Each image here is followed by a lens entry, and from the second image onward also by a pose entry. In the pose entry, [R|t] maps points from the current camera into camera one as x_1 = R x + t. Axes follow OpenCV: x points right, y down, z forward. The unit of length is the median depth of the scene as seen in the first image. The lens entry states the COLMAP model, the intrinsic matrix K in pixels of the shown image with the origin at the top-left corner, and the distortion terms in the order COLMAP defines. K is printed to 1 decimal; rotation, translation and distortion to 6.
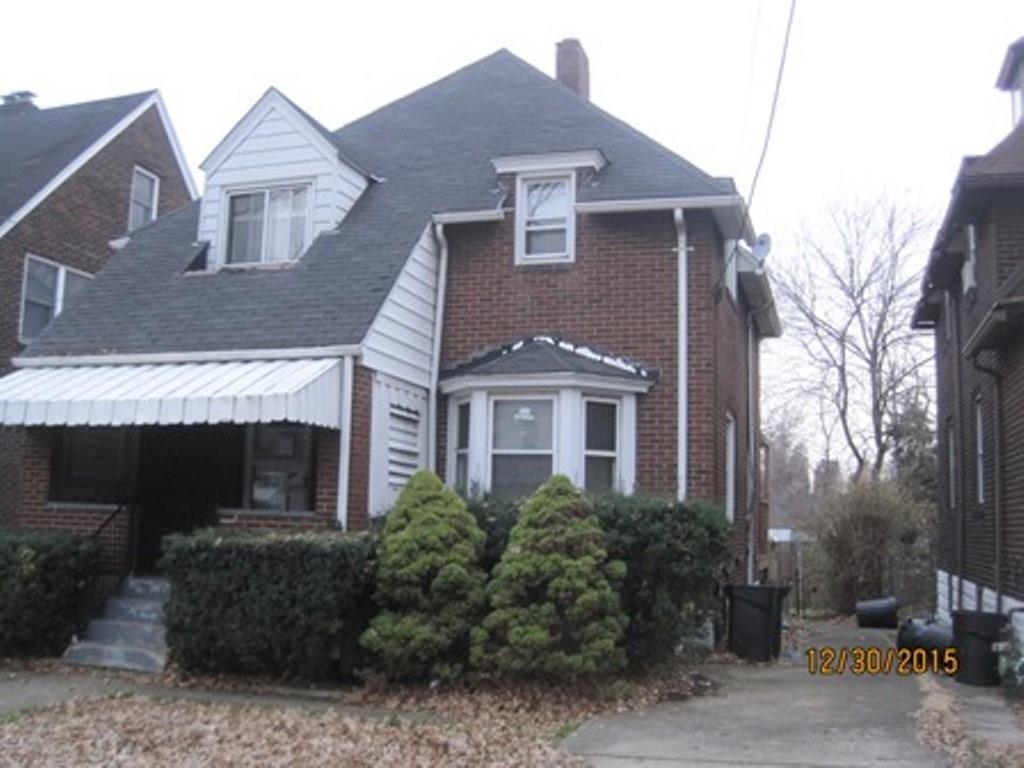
lens RADIAL K [[1047.3, 0, 512.0], [0, 1047.3, 384.0], [0, 0, 1]] dist [-0.156146, 0.116382]
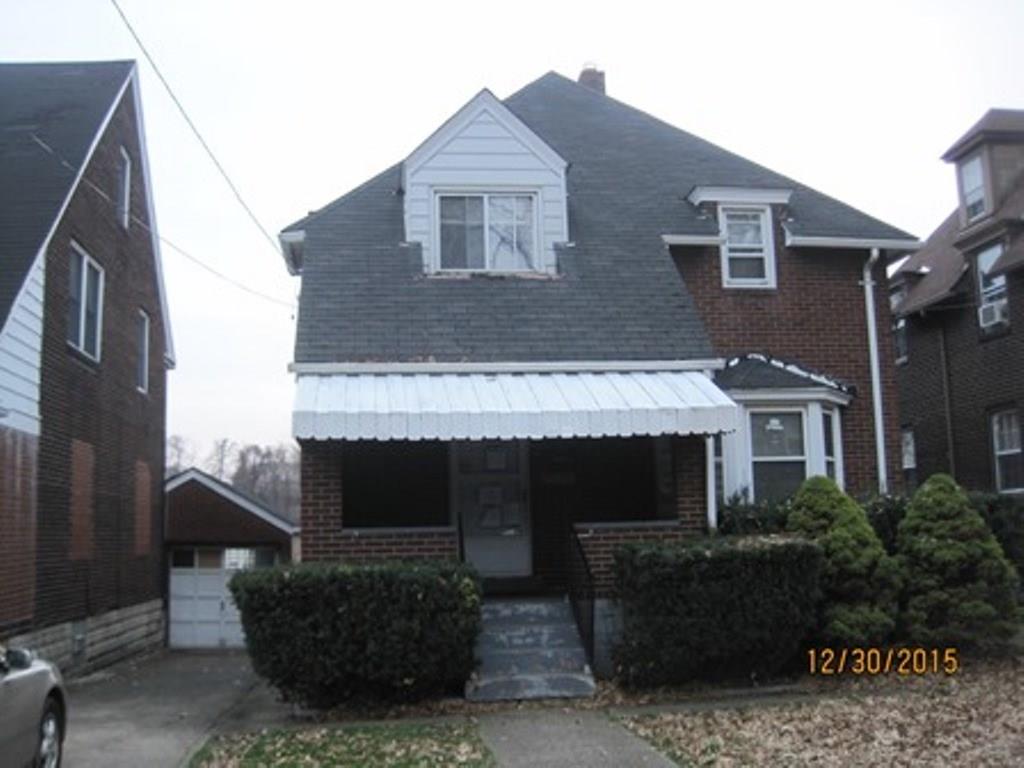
lens RADIAL K [[1047.3, 0, 512.0], [0, 1047.3, 384.0], [0, 0, 1]] dist [-0.156146, 0.116382]
pose [[0.907733, 0.012052, 0.419375, -0.671767], [-0.006542, 0.999872, -0.014573, 0.003485], [-0.419497, 0.010485, 0.907696, 0.117303]]
